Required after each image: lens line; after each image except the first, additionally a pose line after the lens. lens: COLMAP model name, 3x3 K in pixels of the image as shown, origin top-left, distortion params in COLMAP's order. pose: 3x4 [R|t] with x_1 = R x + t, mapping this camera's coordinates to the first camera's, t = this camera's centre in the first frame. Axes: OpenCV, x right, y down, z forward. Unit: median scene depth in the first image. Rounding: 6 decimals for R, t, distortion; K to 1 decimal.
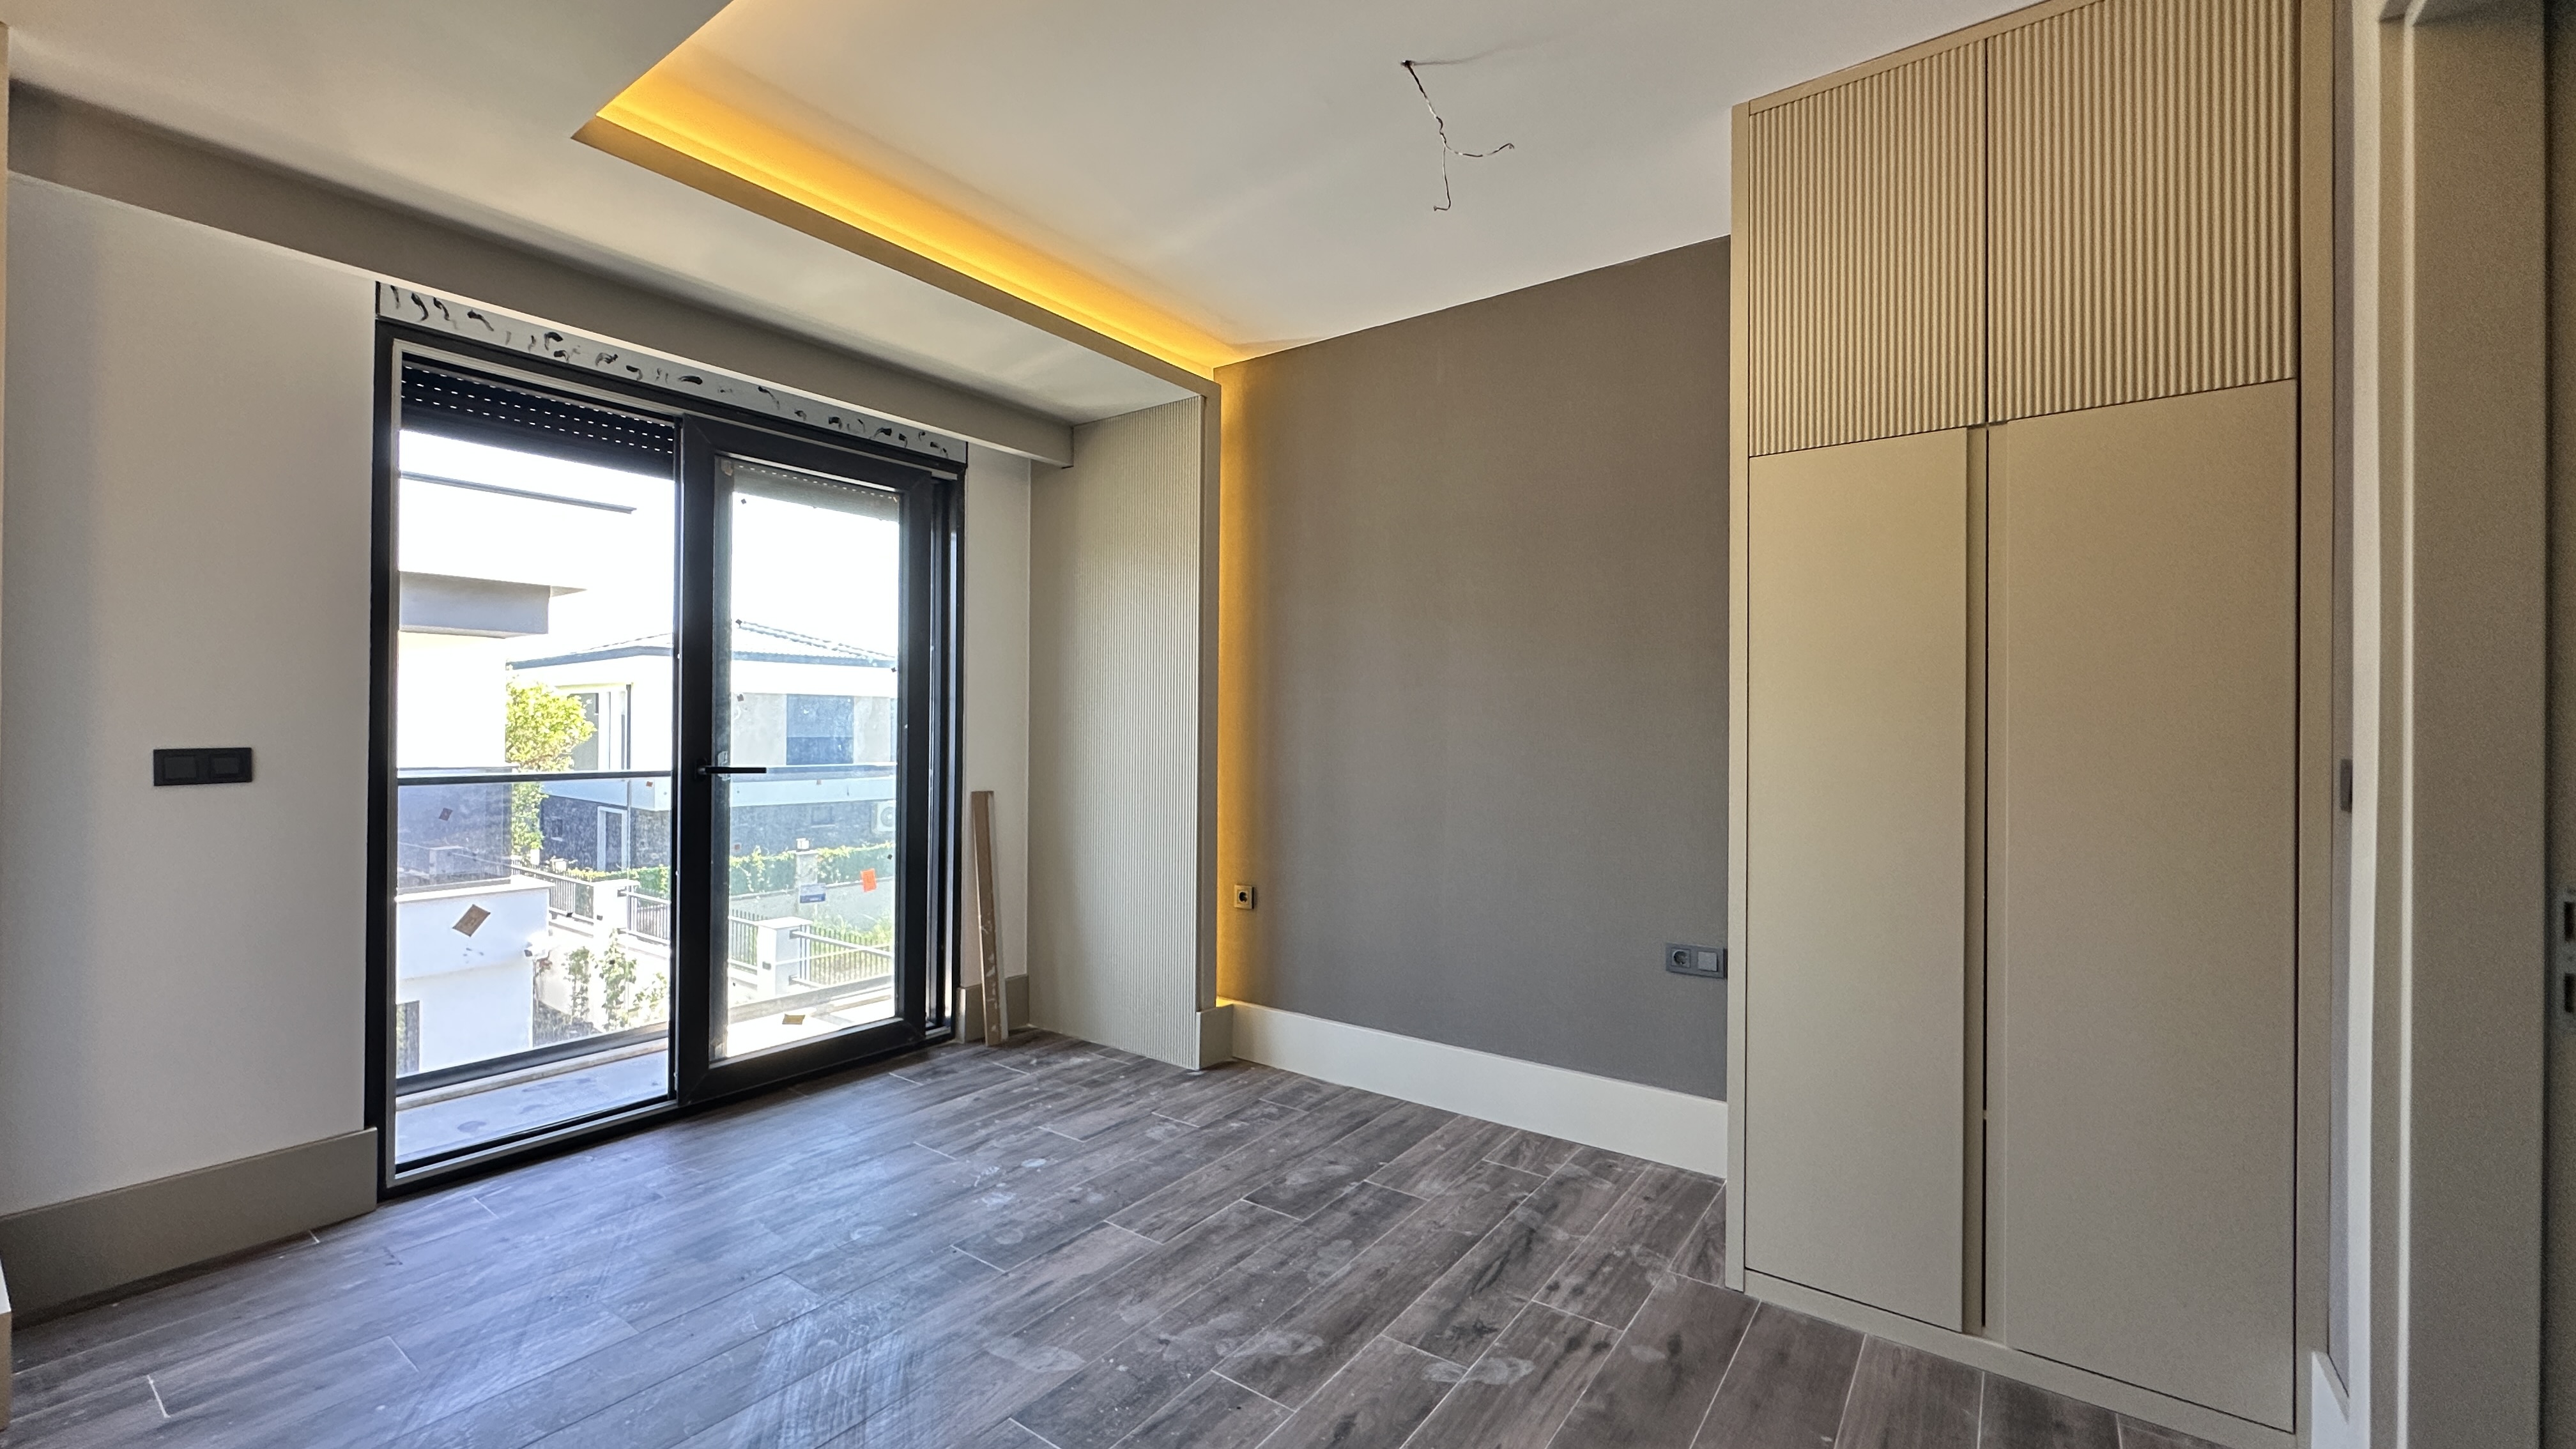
lens RADIAL K [[1031.3, 0, 1283.5], [0, 1031.3, 725.9], [0, 0, 1]] dist [-0.005715, 0.001000]
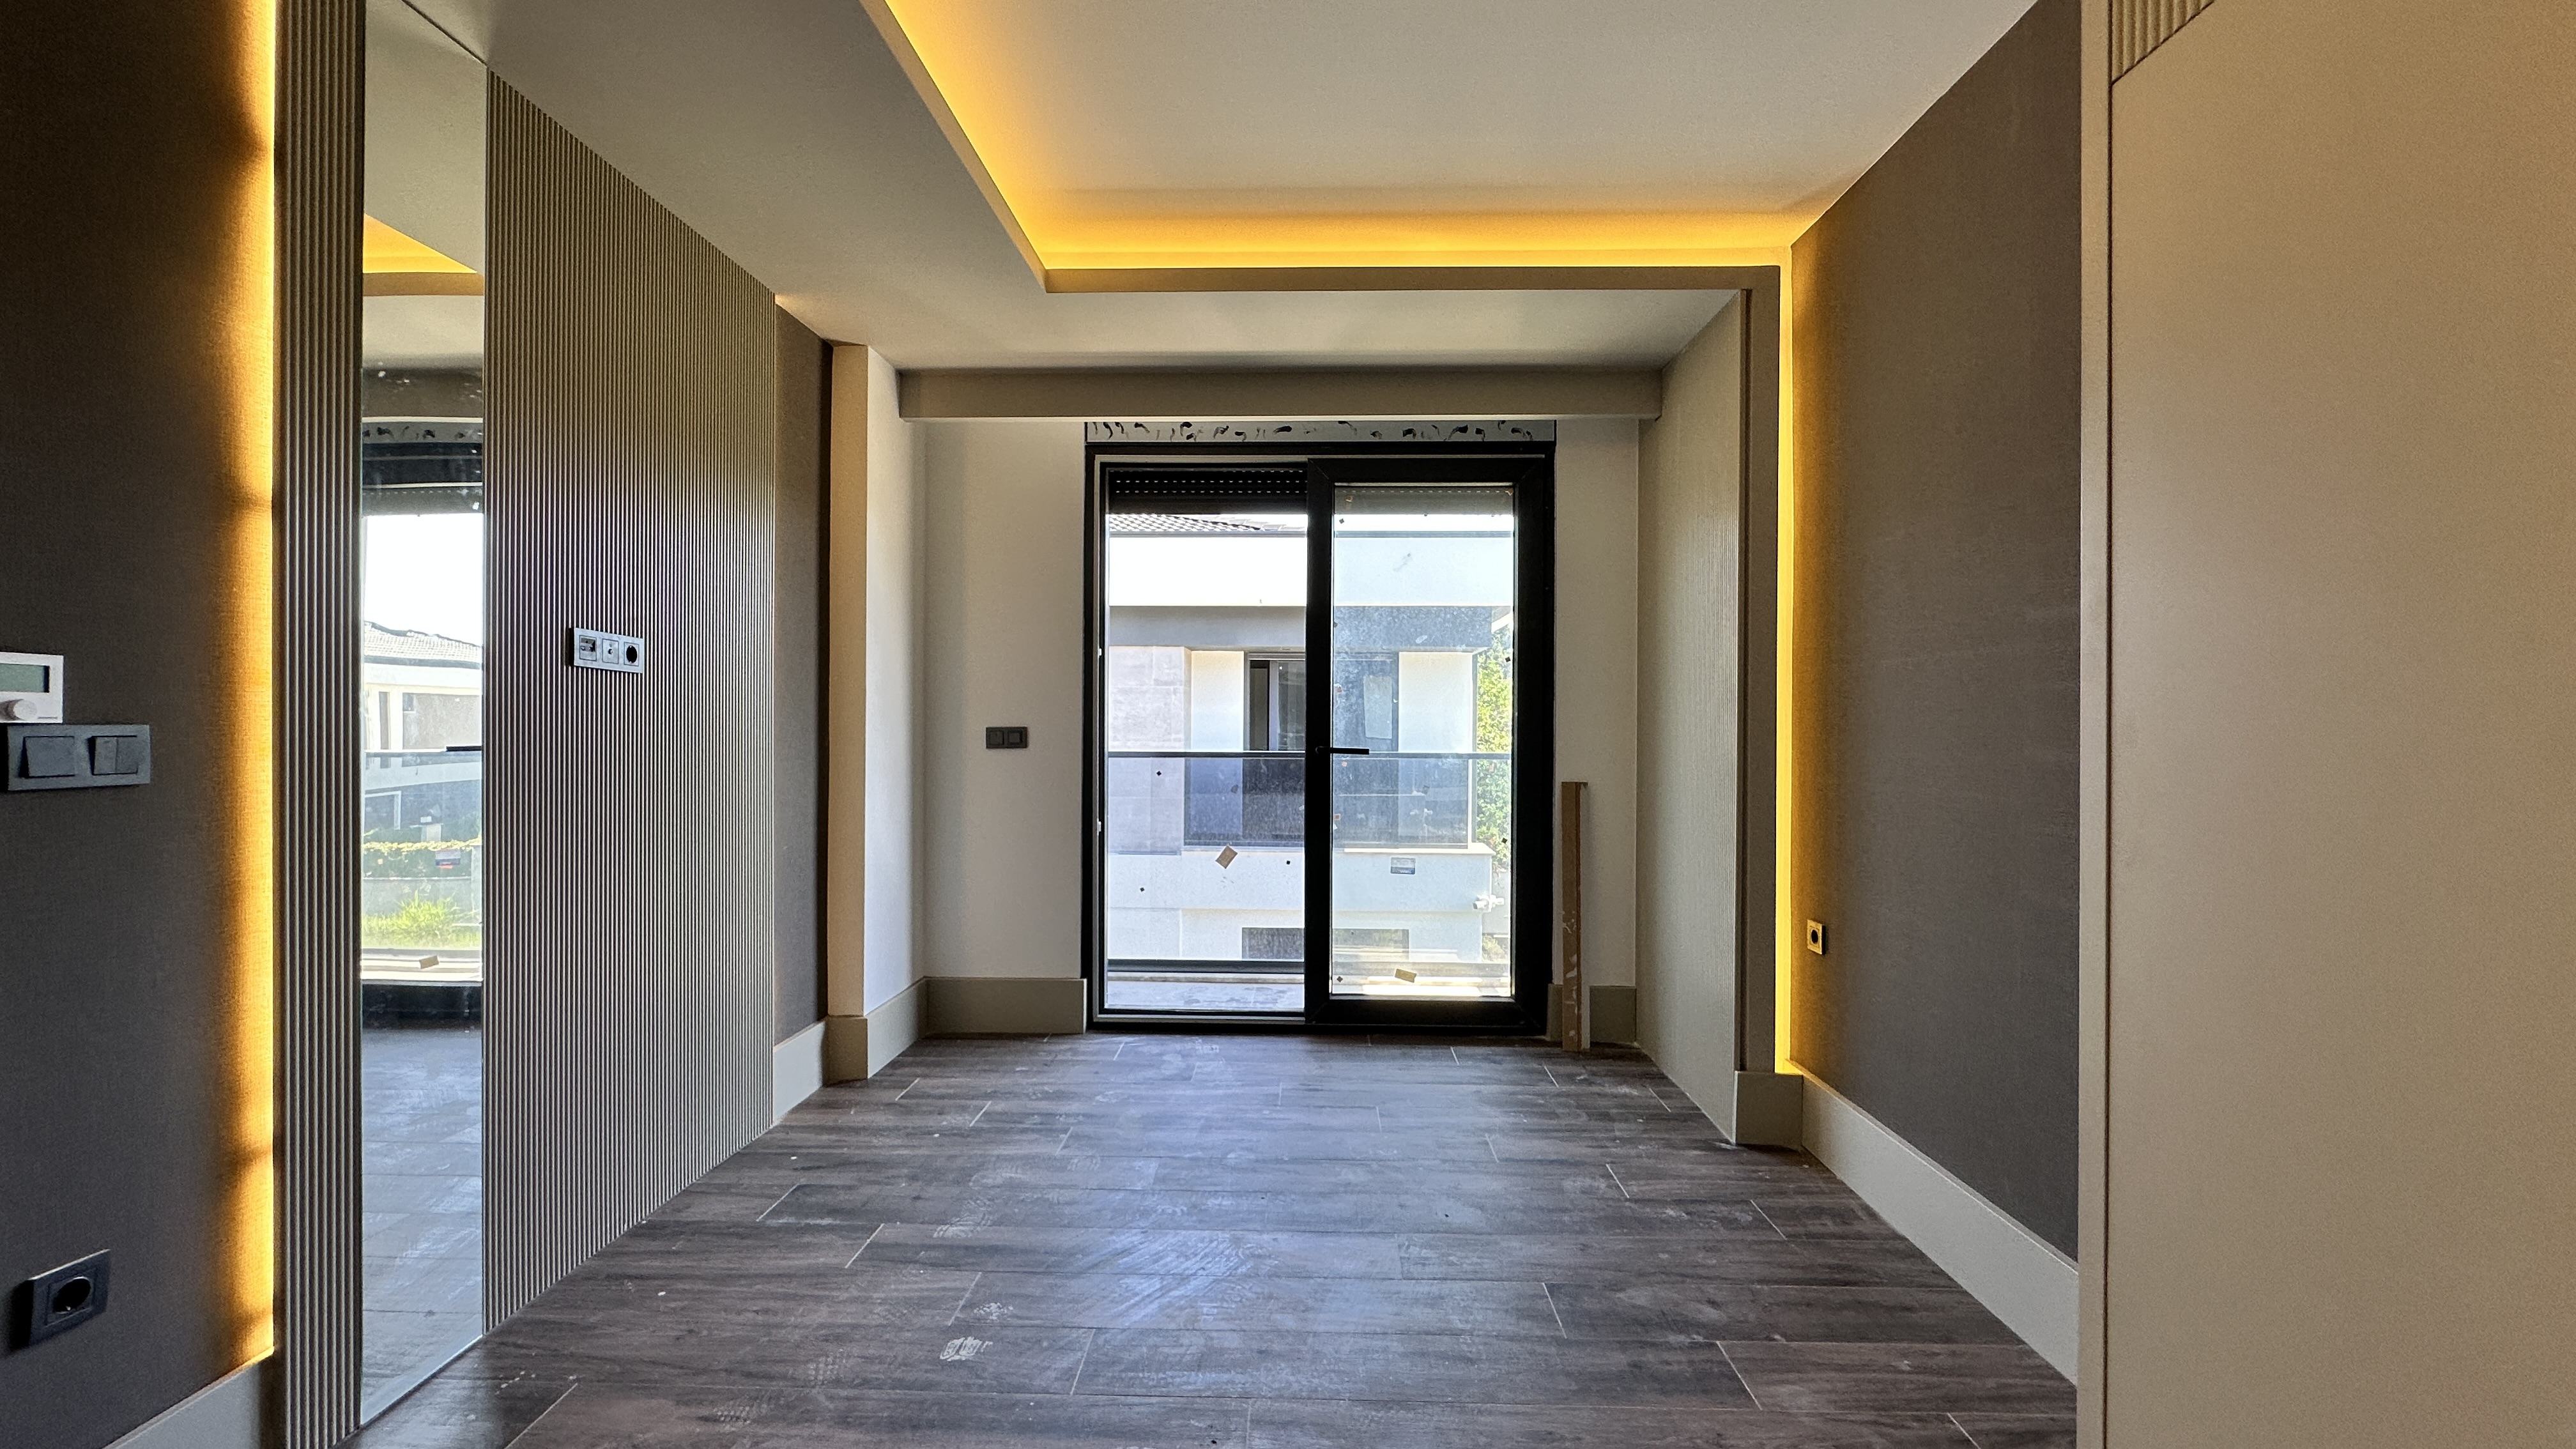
lens RADIAL K [[1031.3, 0, 1287.0], [0, 1031.3, 724.1], [0, 0, 1]] dist [-0.005715, 0.001000]
pose [[0.565520, -0.002470, -0.824731, 0.406294], [0.000200, 0.999996, -0.002858, 0.015053], [0.824735, 0.001452, 0.565518, 0.290907]]
